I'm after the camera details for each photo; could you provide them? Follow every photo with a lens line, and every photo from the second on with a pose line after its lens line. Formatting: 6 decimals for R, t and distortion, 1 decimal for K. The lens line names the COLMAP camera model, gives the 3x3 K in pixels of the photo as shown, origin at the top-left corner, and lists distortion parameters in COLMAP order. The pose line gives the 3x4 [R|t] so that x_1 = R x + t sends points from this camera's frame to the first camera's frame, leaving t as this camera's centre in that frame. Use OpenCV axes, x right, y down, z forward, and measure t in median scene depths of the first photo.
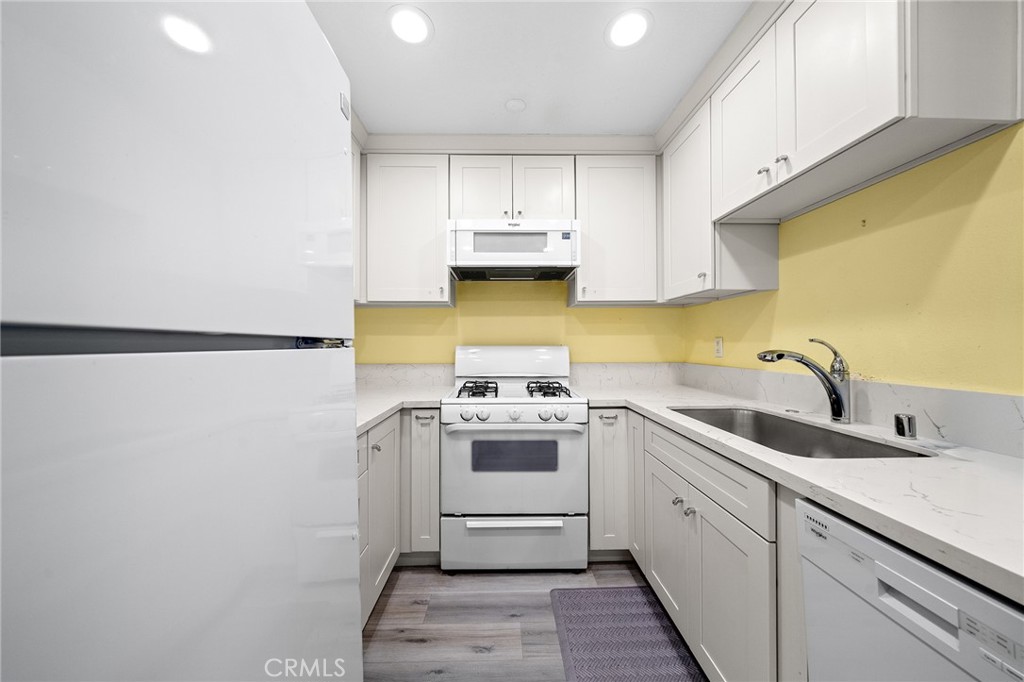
lens RADIAL K [[350.1, 0, 512.0], [0, 350.1, 341.0], [0, 0, 1]] dist [-0.001191, -0.000006]
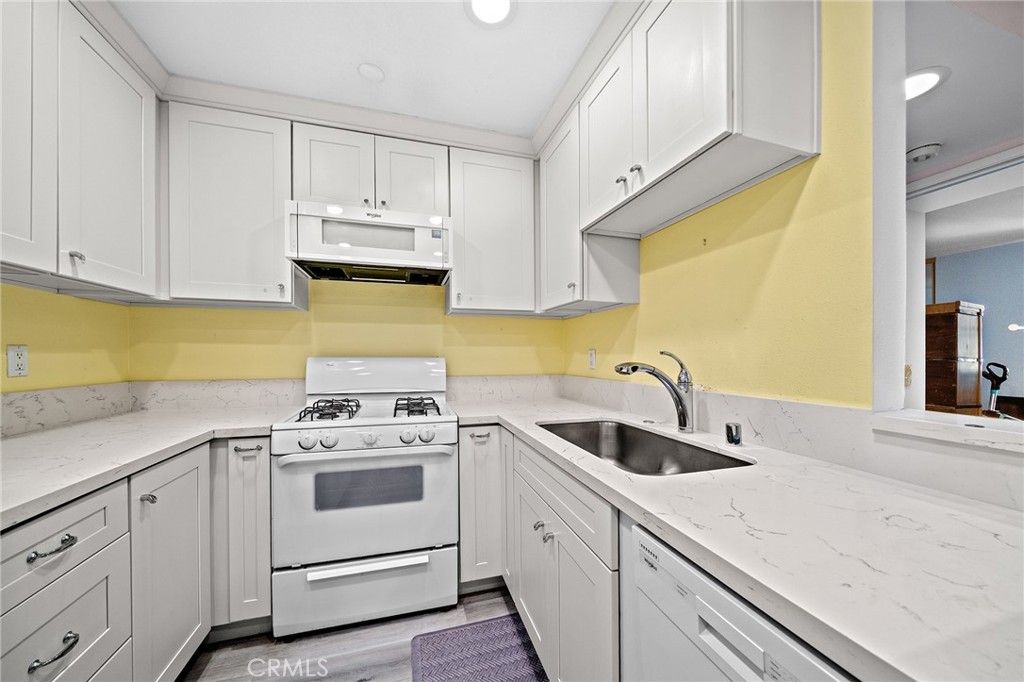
lens RADIAL K [[358.6, 0, 510.6], [0, 358.6, 352.4], [0, 0, 1]] dist [0.000505, -0.000145]
pose [[0.964484, 0.006042, 0.264073, 0.103310], [-0.006083, 0.999981, -0.000662, 0.000046], [-0.264072, -0.000968, 0.964502, 0.072784]]
